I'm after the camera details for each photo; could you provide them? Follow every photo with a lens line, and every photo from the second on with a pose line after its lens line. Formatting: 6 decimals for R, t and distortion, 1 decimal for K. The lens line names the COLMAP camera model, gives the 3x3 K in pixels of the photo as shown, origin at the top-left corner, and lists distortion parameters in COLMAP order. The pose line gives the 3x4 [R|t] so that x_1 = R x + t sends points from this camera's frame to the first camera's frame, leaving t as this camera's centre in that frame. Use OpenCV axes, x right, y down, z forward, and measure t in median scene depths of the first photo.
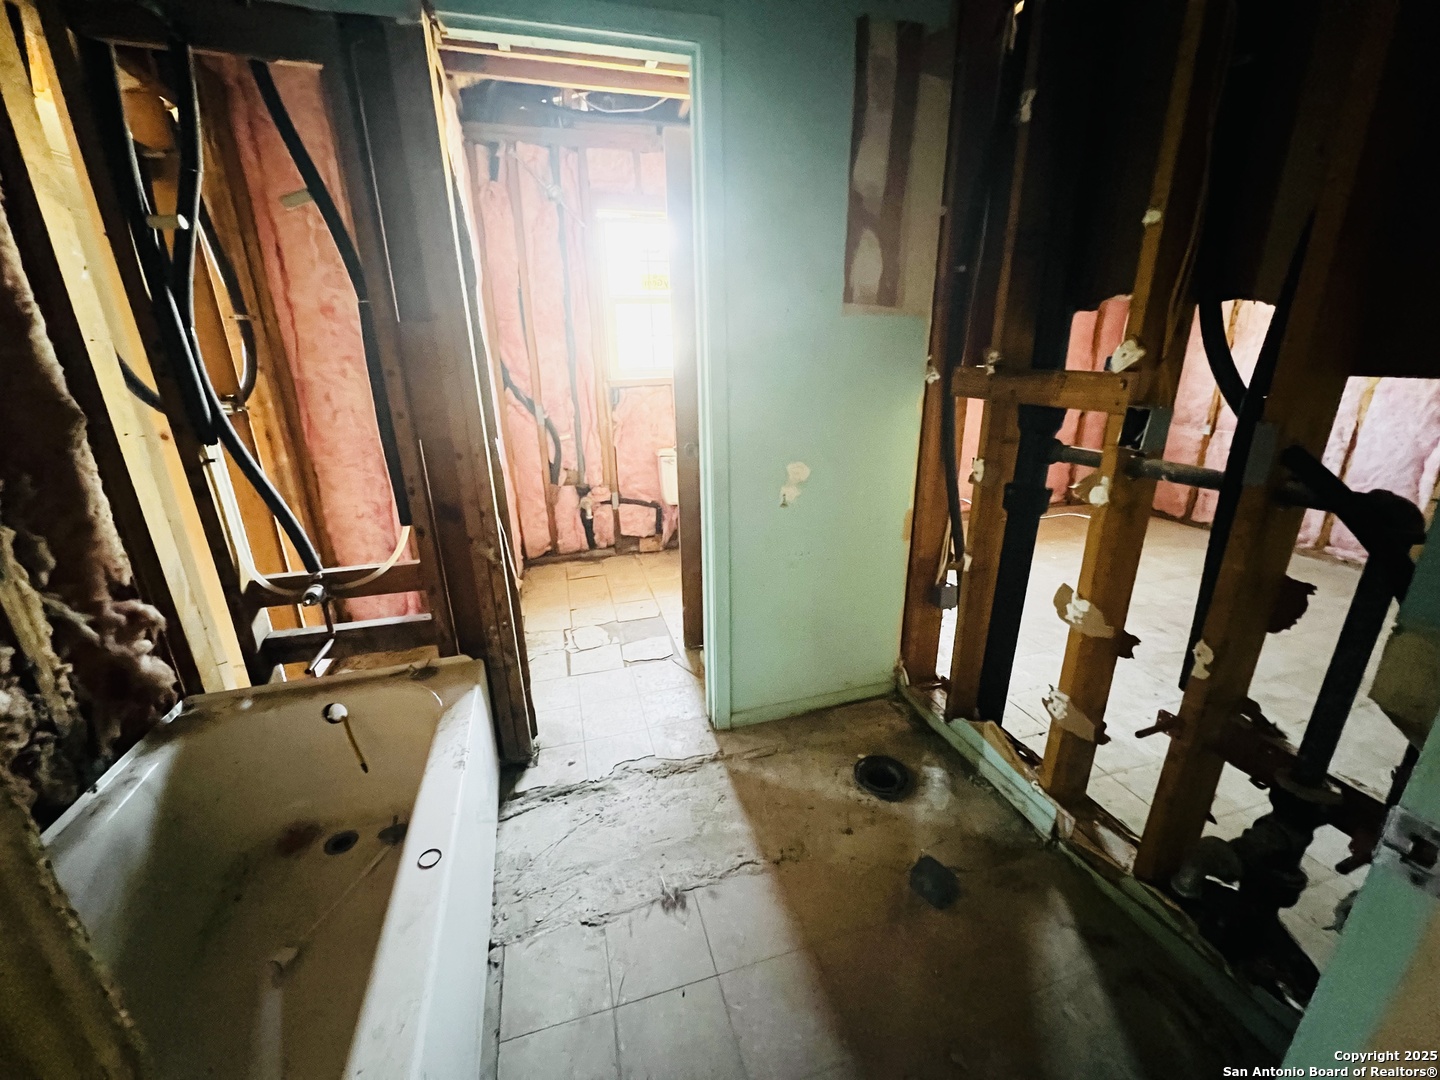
lens RADIAL K [[573.1, 0, 715.9], [0, 573.1, 534.7], [0, 0, 1]] dist [-0.003866, 0.000438]
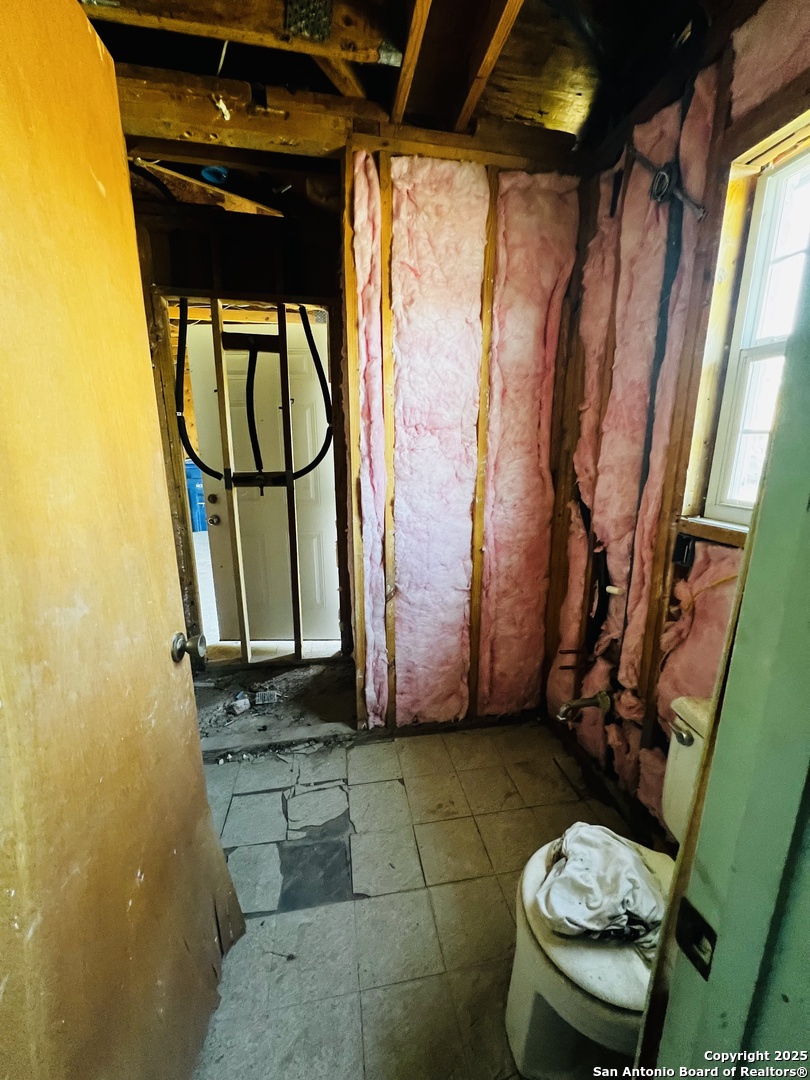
lens RADIAL K [[429.8, 0, 408.8], [0, 429.8, 543.3], [0, 0, 1]] dist [-0.003866, 0.000438]
pose [[-0.112802, 0.237208, -0.964887, 0.197564], [-0.301757, 0.917042, 0.260724, -0.269812], [0.946688, 0.320572, -0.031865, 0.779728]]
